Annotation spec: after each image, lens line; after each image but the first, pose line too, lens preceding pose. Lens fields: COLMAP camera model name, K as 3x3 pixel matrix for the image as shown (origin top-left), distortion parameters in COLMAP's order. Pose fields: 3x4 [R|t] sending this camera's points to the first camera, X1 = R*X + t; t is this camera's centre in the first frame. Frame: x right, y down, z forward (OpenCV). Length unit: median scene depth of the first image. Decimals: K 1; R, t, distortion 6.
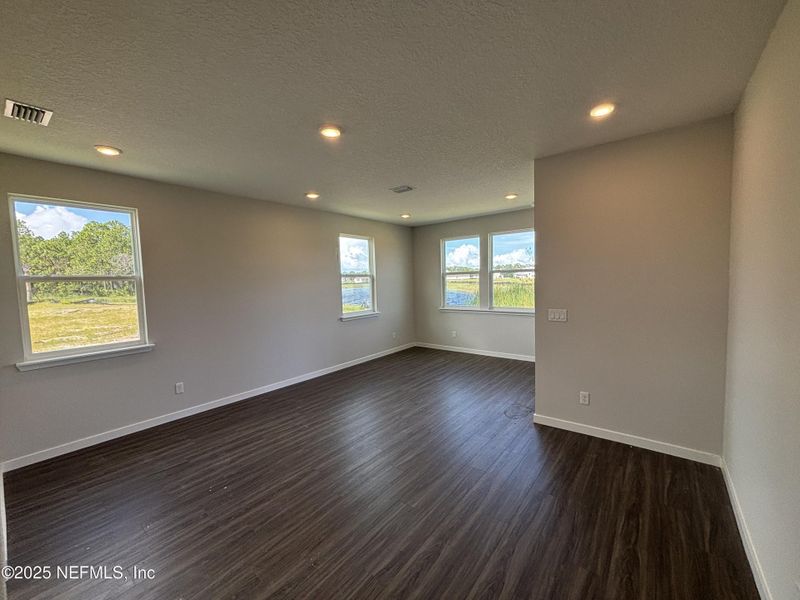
lens RADIAL K [[326.0, 0, 406.3], [0, 326.0, 298.5], [0, 0, 1]] dist [-0.001014, 0.000113]
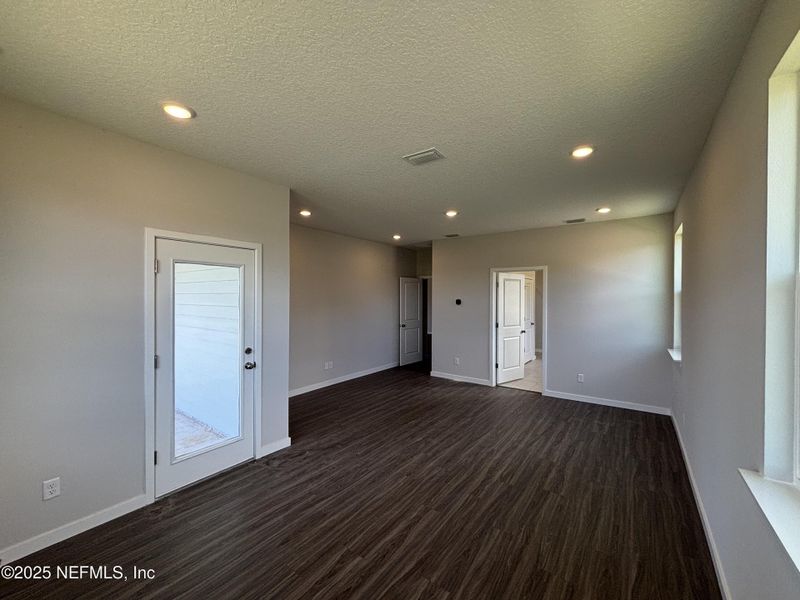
lens RADIAL K [[326.0, 0, 406.3], [0, 326.0, 298.5], [0, 0, 1]] dist [-0.001014, 0.000113]
pose [[-0.998681, 0.026826, -0.043783, 0.066375], [0.024006, 0.997680, 0.063711, -0.123725], [0.045391, 0.062575, -0.997008, 1.952725]]
